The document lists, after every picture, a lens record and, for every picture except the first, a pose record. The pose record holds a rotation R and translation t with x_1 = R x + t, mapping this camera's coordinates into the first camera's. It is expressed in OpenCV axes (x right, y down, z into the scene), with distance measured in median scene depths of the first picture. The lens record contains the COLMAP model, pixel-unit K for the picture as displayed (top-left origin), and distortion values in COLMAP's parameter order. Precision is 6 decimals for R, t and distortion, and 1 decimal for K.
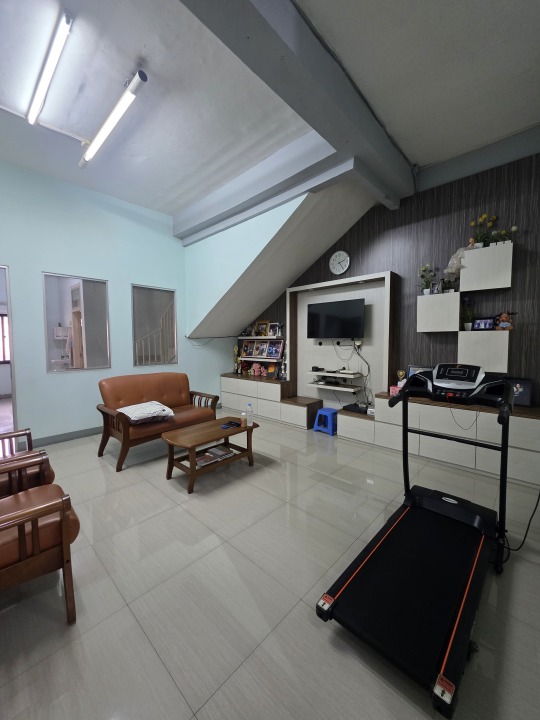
lens RADIAL K [[286.8, 0, 273.1], [0, 286.8, 357.3], [0, 0, 1]] dist [-0.003429, -0.000476]
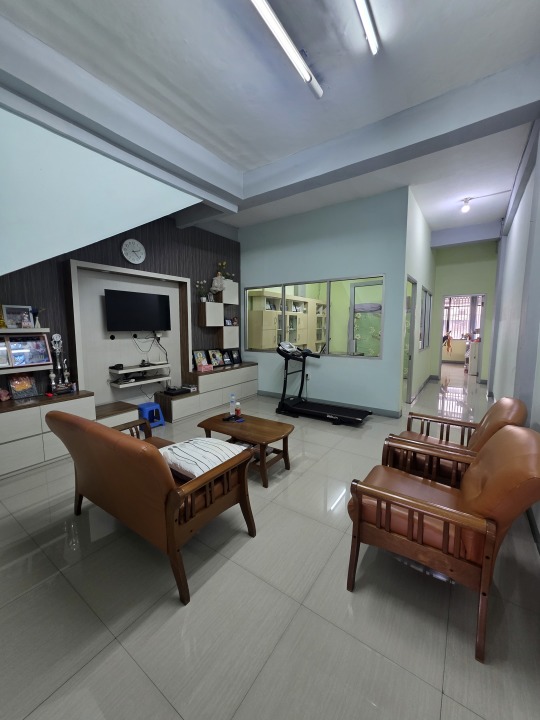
lens RADIAL K [[286.8, 0, 272.0], [0, 286.8, 358.1], [0, 0, 1]] dist [-0.003429, -0.000476]
pose [[-0.147377, -0.097647, 0.984248, -0.869289], [0.069170, 0.991661, 0.108740, -0.054165], [-0.986659, 0.084106, -0.139394, 0.761736]]
